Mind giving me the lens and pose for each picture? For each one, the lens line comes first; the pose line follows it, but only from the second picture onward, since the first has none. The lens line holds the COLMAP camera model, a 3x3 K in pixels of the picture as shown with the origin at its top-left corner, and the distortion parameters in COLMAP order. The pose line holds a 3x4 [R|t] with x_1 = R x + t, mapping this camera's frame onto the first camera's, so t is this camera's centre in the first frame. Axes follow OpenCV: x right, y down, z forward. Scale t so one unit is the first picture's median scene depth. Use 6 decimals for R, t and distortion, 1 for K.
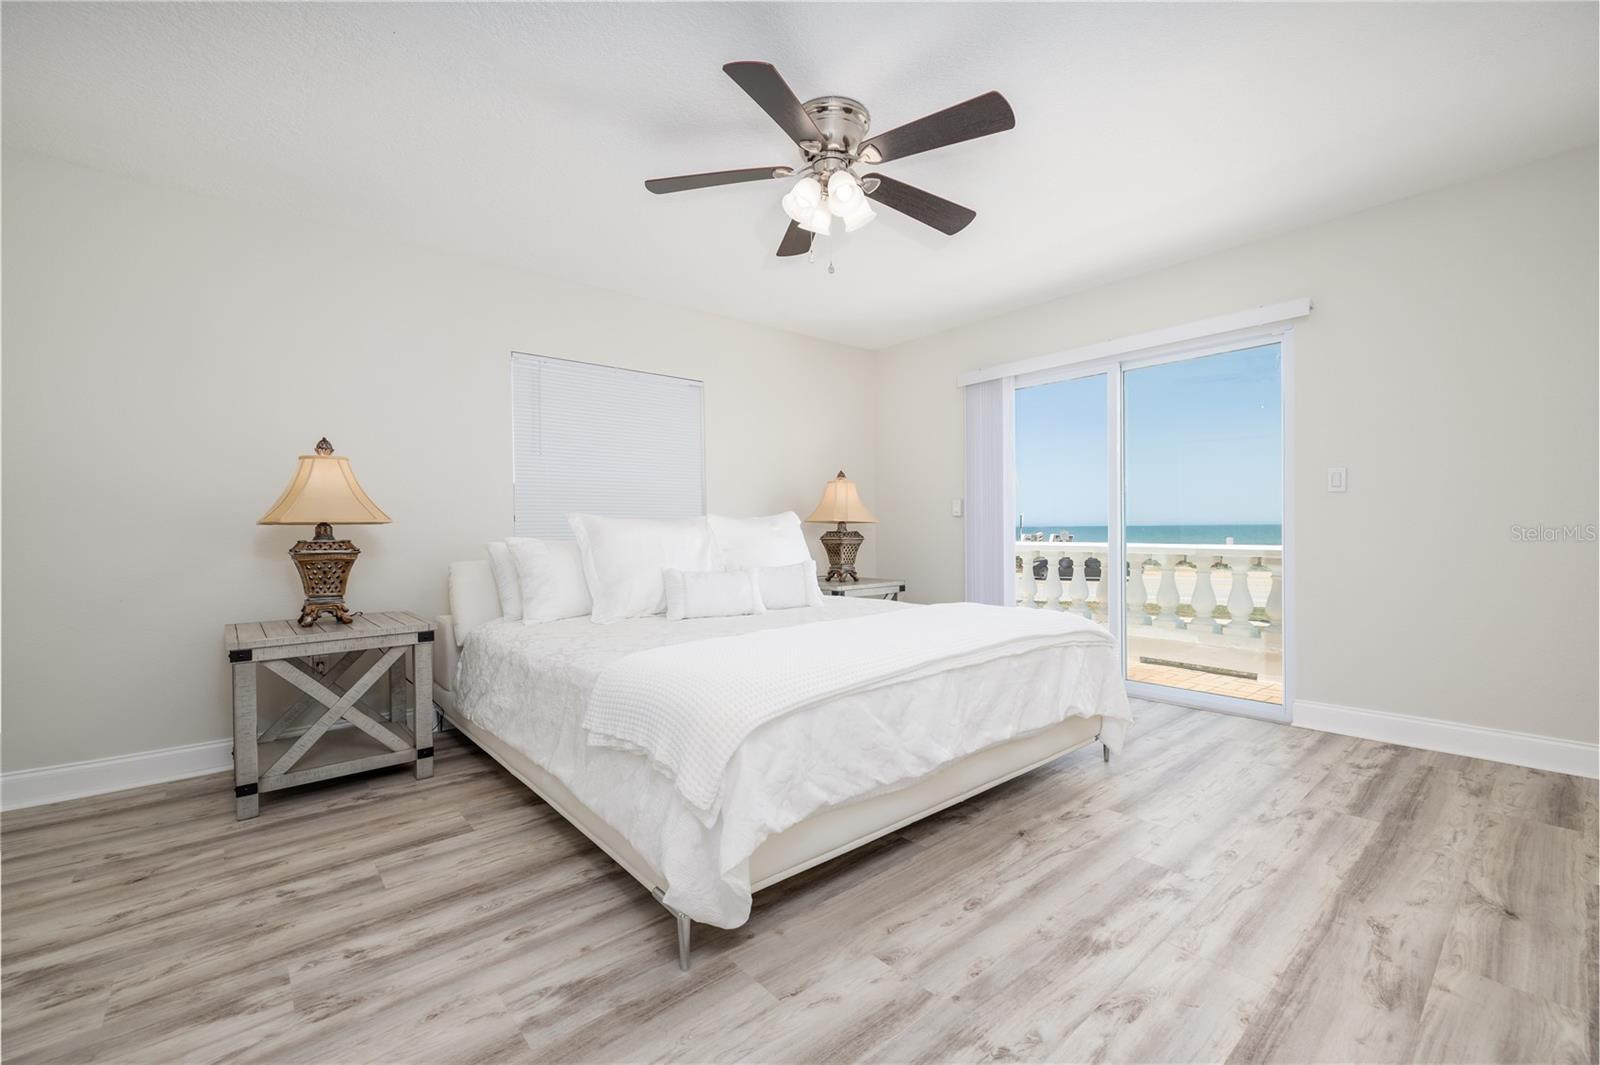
lens RADIAL K [[702.9, 0, 815.4], [0, 702.9, 533.1], [0, 0, 1]] dist [0.001367, 0.000645]
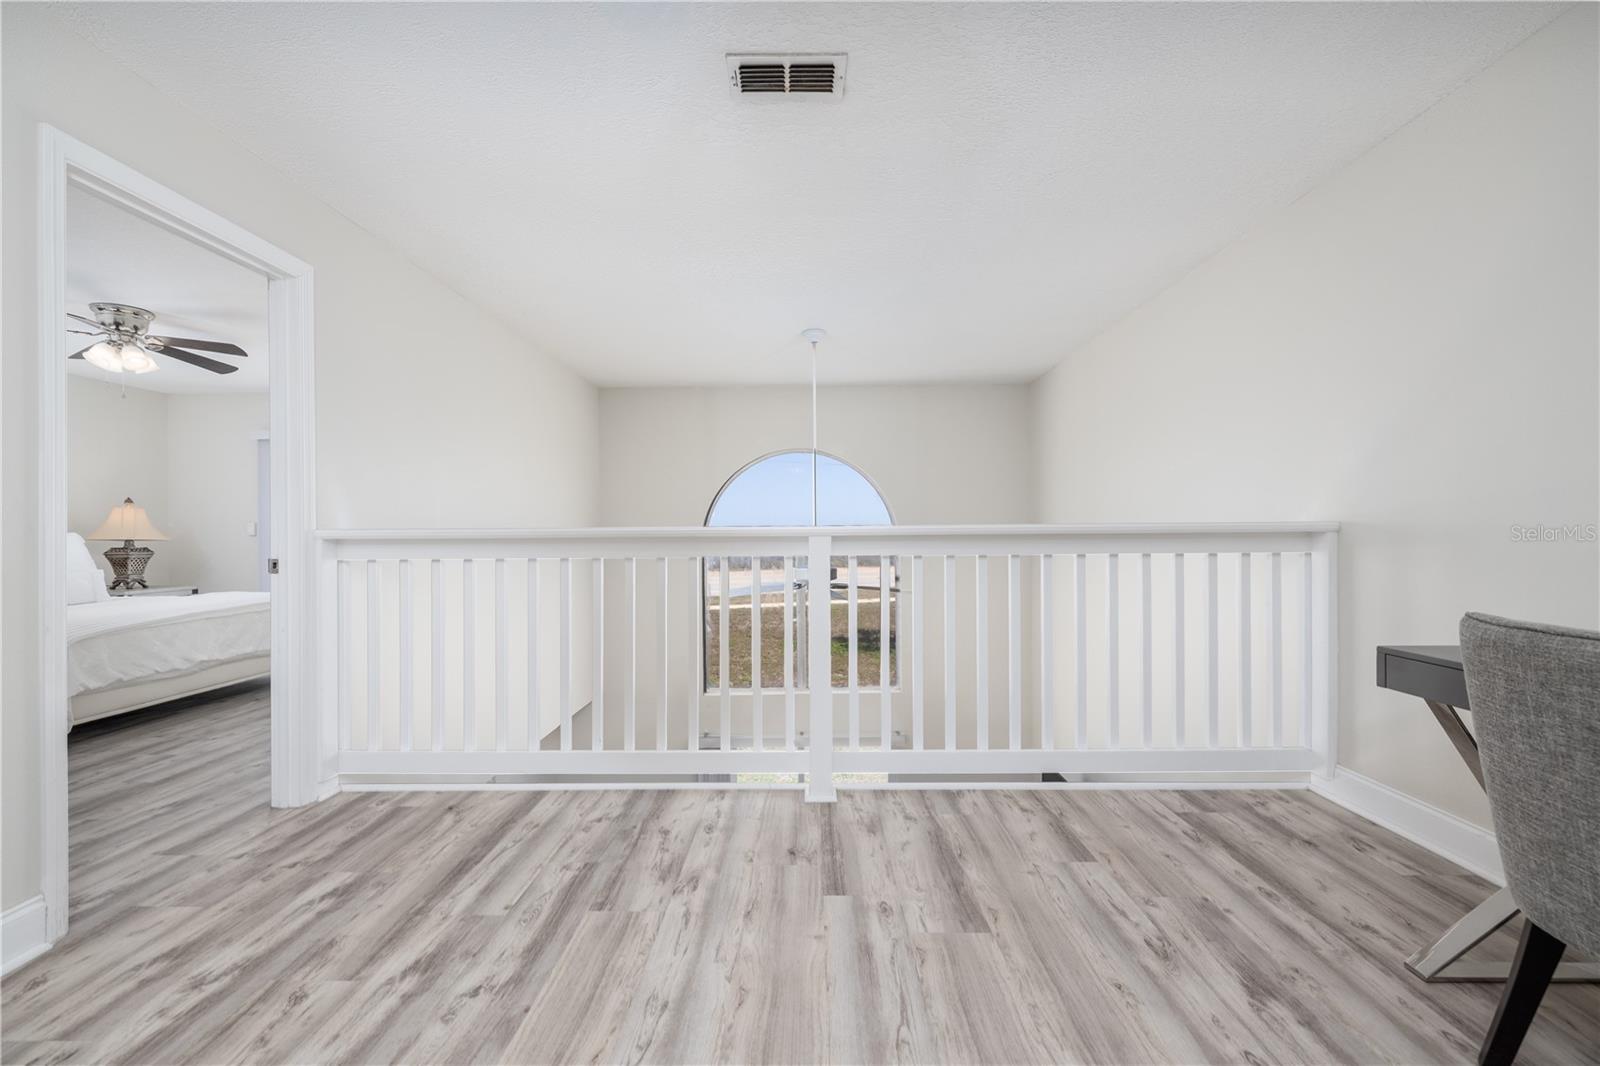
lens RADIAL K [[702.9, 0, 815.4], [0, 702.9, 533.6], [0, 0, 1]] dist [0.001367, 0.000645]
pose [[0.685860, 0.009882, 0.727667, -0.035249], [0.002211, 0.999875, -0.015663, -0.005134], [-0.727731, 0.012352, 0.685752, -0.706222]]
